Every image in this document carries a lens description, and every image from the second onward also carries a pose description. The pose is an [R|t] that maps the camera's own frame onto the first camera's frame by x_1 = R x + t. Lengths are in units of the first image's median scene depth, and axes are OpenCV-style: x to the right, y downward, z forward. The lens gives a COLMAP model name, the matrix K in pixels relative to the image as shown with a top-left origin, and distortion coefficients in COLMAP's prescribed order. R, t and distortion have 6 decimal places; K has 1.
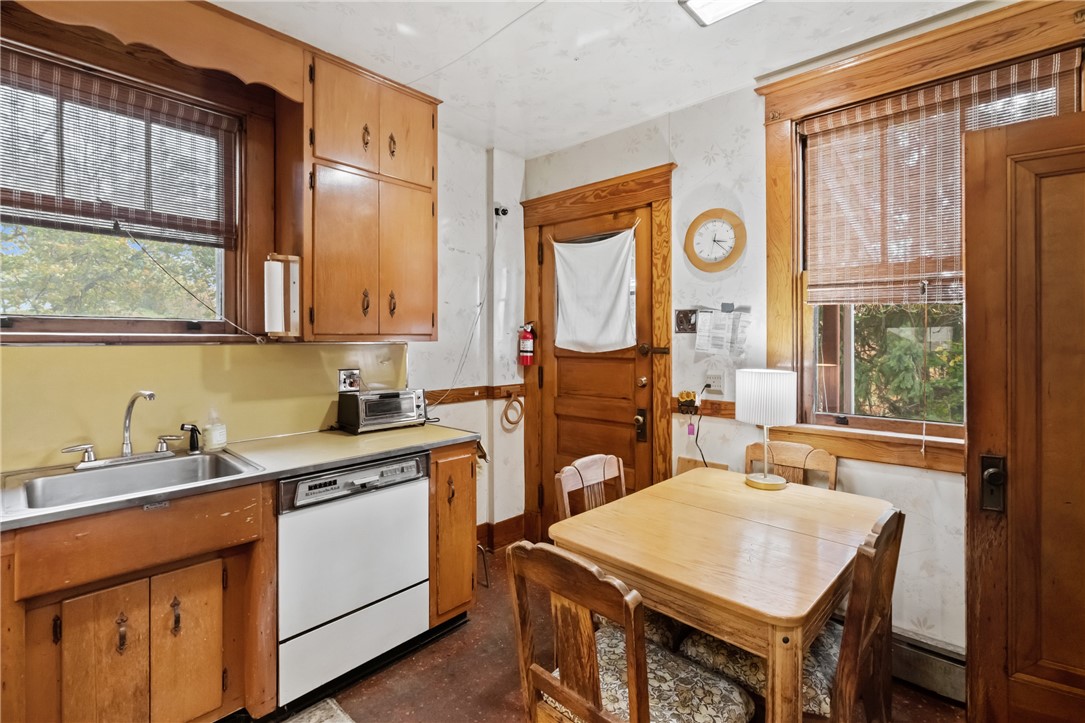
lens RADIAL K [[497.4, 0, 544.1], [0, 497.4, 342.4], [0, 0, 1]] dist [-0.002318, 0.000290]
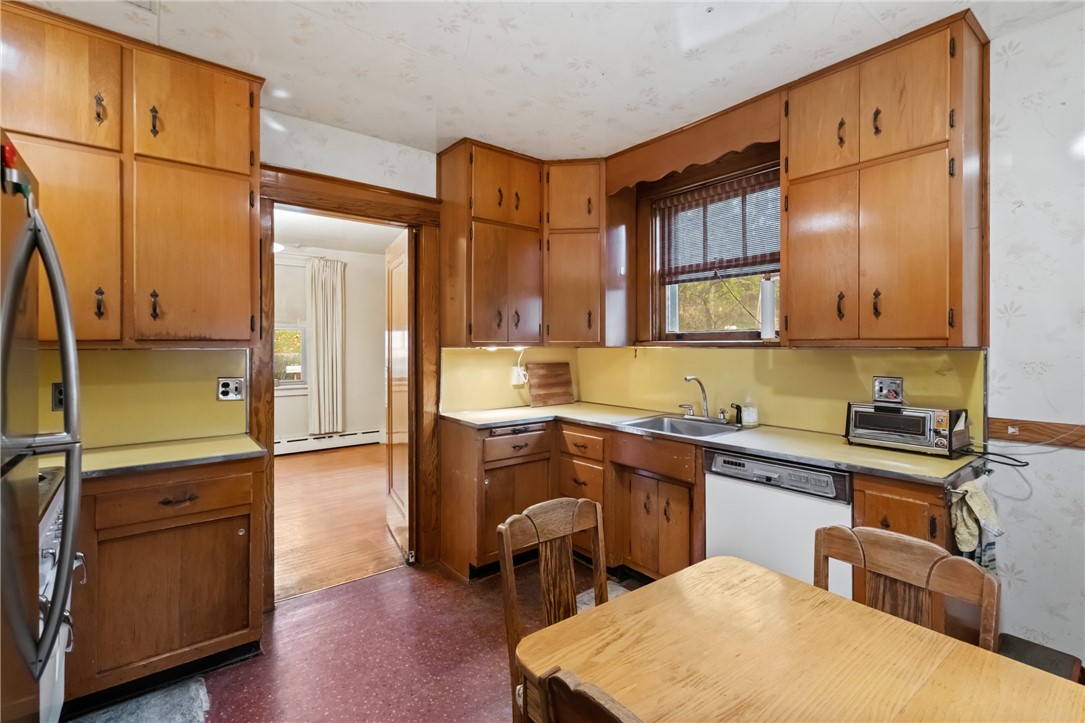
lens RADIAL K [[507.3, 0, 539.2], [0, 507.3, 345.3], [0, 0, 1]] dist [0.004521, 0.000758]
pose [[-0.153925, 0.003940, -0.988075, 0.603726], [-0.002571, 0.999987, 0.004388, -0.006925], [0.988079, 0.003216, -0.153913, 0.496059]]
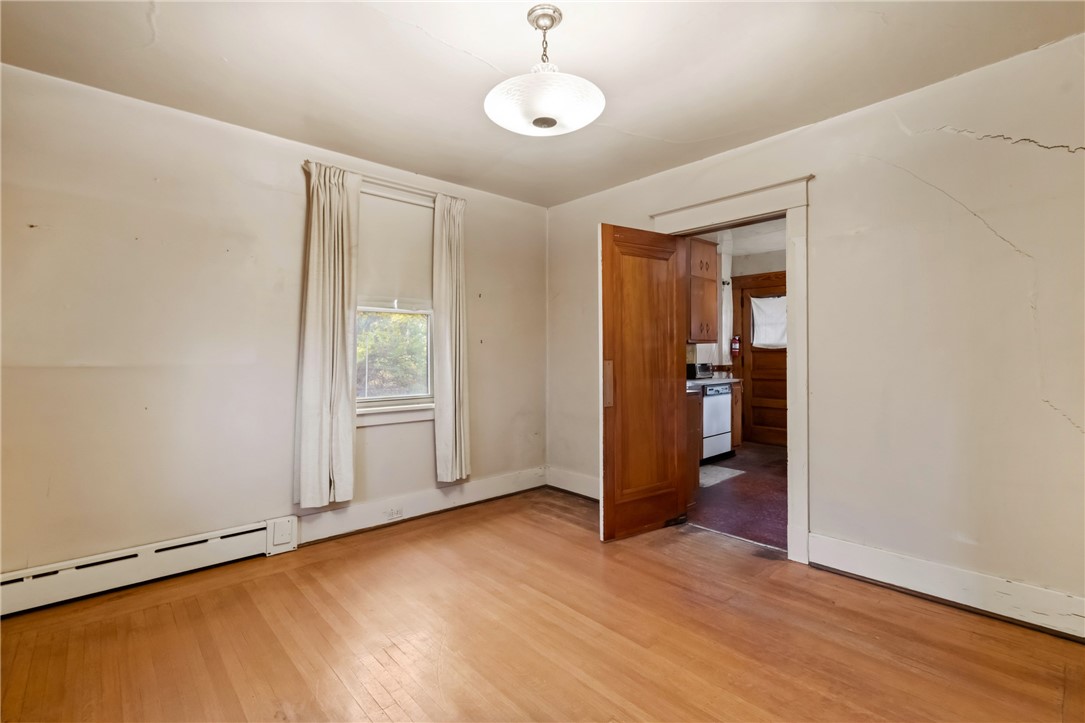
lens RADIAL K [[494.1, 0, 540.3], [0, 494.1, 353.5], [0, 0, 1]] dist [-0.000604, 0.000174]
pose [[0.995198, -0.002637, -0.097851, -0.817844], [0.002191, 0.999987, -0.004665, 0.055913], [0.097862, 0.004428, 0.995190, -1.440027]]
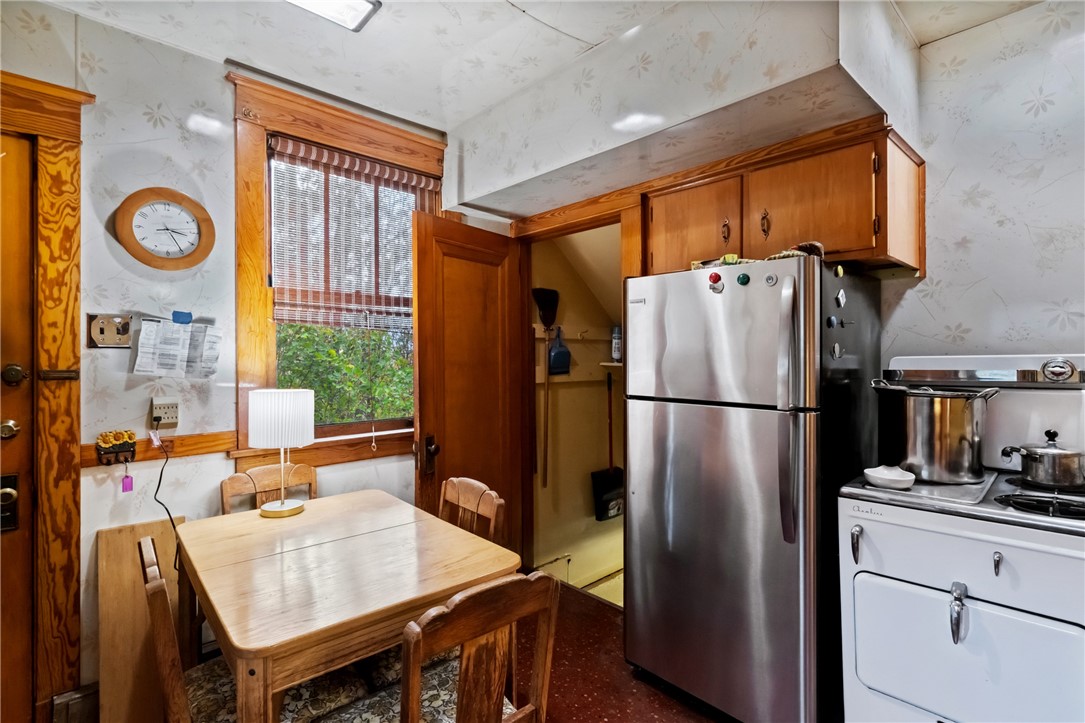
lens RADIAL K [[518.0, 0, 531.8], [0, 518.0, 353.2], [0, 0, 1]] dist [0.000152, 0.000030]
pose [[0.084345, 0.008730, 0.996398, -0.389164], [0.009720, 0.999907, -0.009583, 0.000733], [-0.996389, 0.010493, 0.084252, 0.352155]]
